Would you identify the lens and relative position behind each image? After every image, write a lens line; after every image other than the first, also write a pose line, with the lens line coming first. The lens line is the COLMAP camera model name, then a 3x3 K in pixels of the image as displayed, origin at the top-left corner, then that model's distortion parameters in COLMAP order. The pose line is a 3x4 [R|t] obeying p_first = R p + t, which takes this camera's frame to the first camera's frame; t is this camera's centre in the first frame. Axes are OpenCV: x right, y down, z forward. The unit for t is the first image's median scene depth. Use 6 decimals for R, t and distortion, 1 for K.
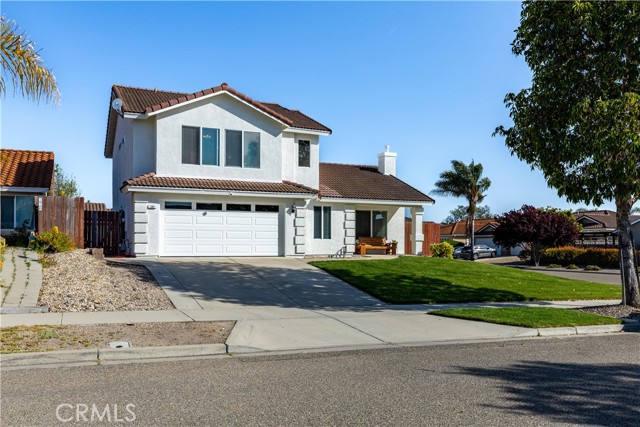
lens RADIAL K [[575.7, 0, 319.8], [0, 575.7, 240.0], [0, 0, 1]] dist [-0.001435, 0.000176]
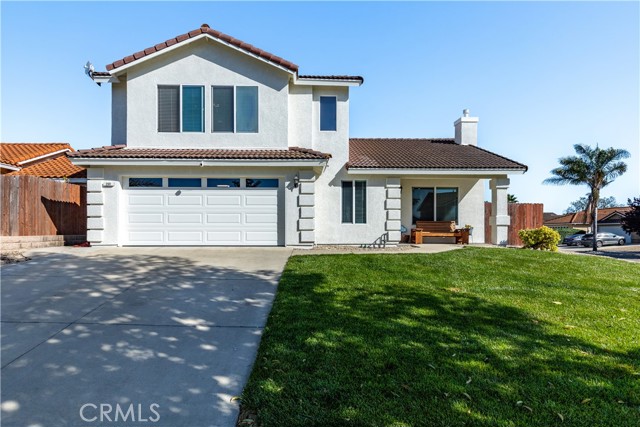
lens RADIAL K [[372.4, 0, 304.7], [0, 372.4, 233.8], [0, 0, 1]] dist [0.002991, 0.000242]
pose [[0.919844, -0.002658, -0.392276, 0.148256], [0.005933, 0.999957, 0.007137, 0.008515], [0.392240, -0.008892, 0.919820, 0.553124]]
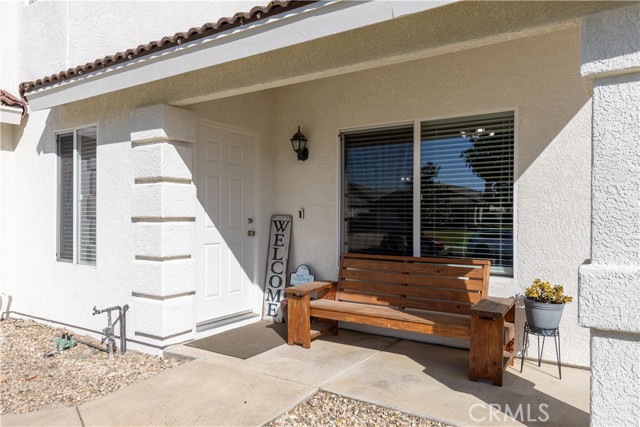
lens RADIAL K [[450.6, 0, 320.0], [0, 450.6, 213.5], [0, 0, 1]] dist [0.000746, 0.000484]
pose [[0.536466, -0.006003, -0.843900, 0.241711], [0.008178, 0.999965, -0.001915, -0.023523], [0.843882, -0.005874, 0.536496, 1.052157]]
